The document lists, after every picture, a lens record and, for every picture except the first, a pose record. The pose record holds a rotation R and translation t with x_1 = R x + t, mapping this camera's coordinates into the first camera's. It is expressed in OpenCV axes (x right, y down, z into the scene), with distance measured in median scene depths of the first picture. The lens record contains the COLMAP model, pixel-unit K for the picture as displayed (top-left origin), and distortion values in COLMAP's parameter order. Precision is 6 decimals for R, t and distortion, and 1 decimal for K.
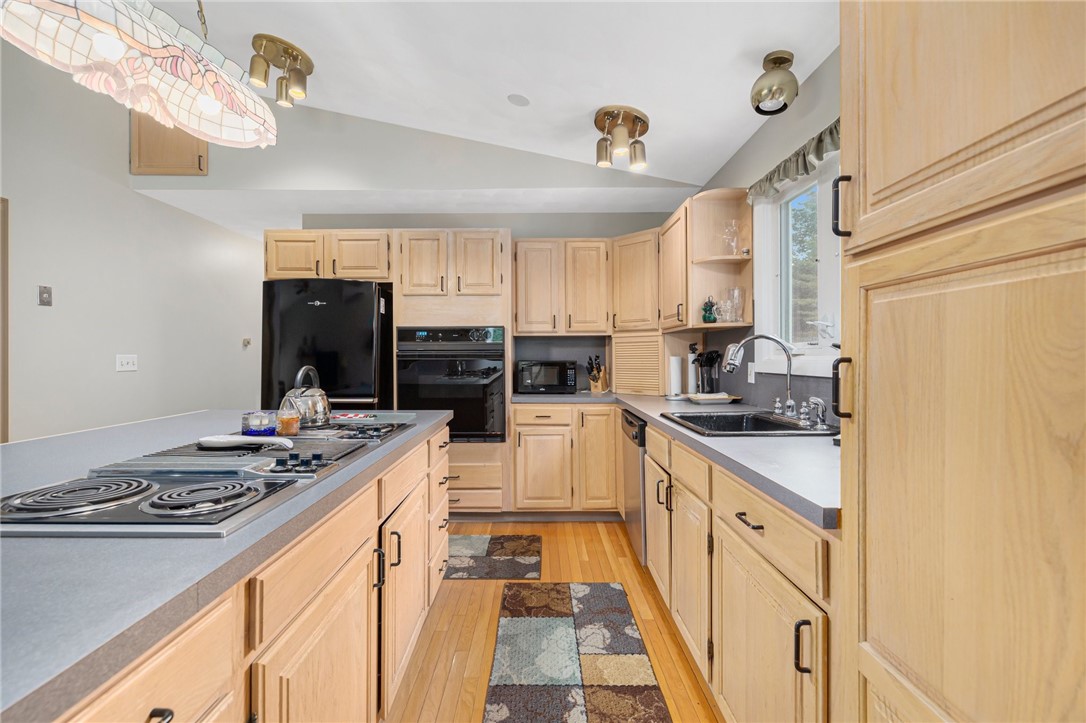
lens RADIAL K [[465.1, 0, 536.2], [0, 465.1, 355.4], [0, 0, 1]] dist [0.000593, 0.000093]
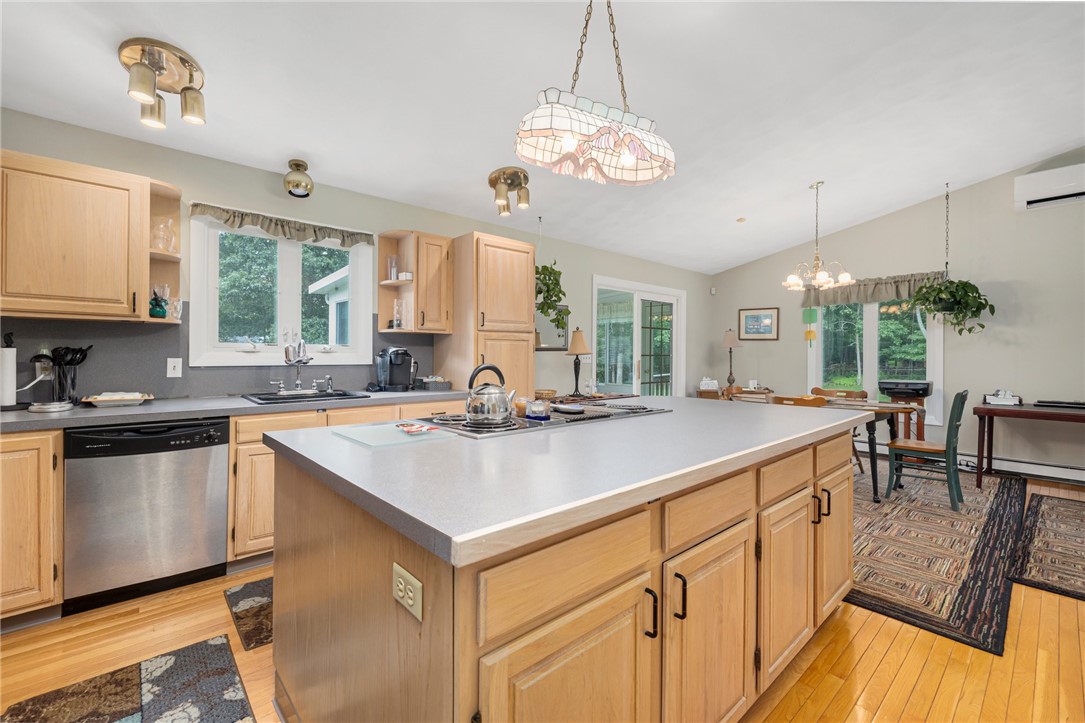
lens RADIAL K [[464.7, 0, 535.7], [0, 464.7, 355.4], [0, 0, 1]] dist [0.000593, 0.000093]
pose [[-0.673260, -0.005851, 0.739383, -0.858977], [-0.004935, 0.999982, 0.003420, 0.000426], [-0.739390, -0.001347, -0.673276, 1.053873]]
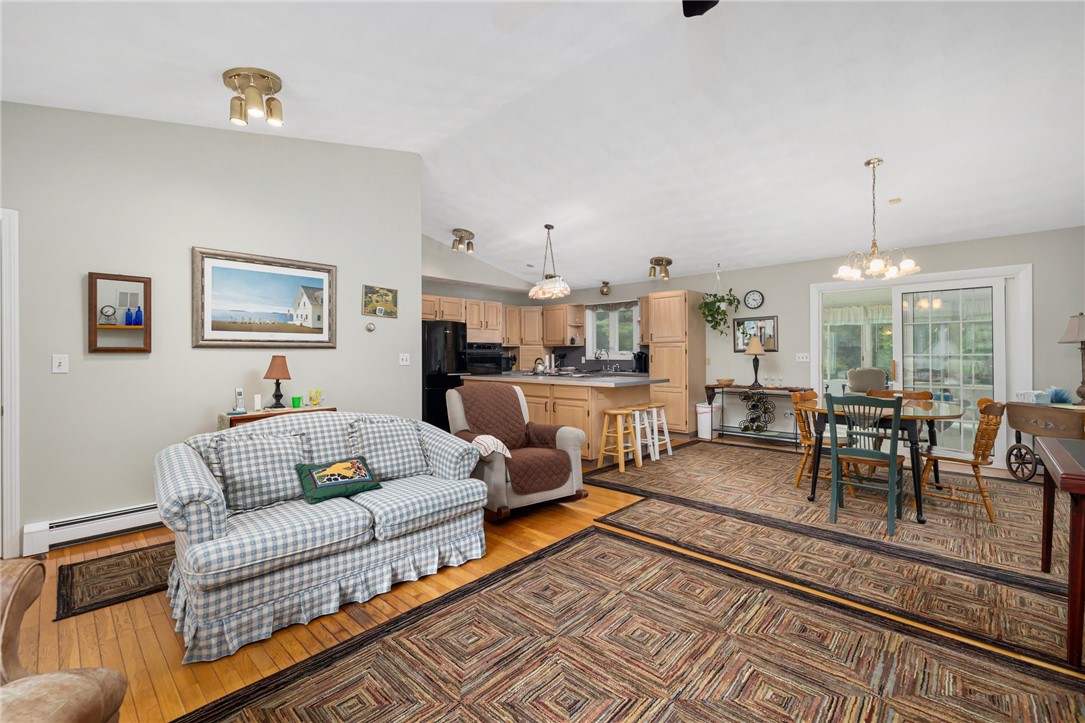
lens RADIAL K [[464.7, 0, 535.7], [0, 464.7, 355.4], [0, 0, 1]] dist [0.000593, 0.000093]
pose [[0.683882, -0.002234, 0.729589, -2.095018], [0.003105, 0.999995, 0.000152, 0.003287], [-0.729586, 0.002162, 0.683886, -0.979611]]
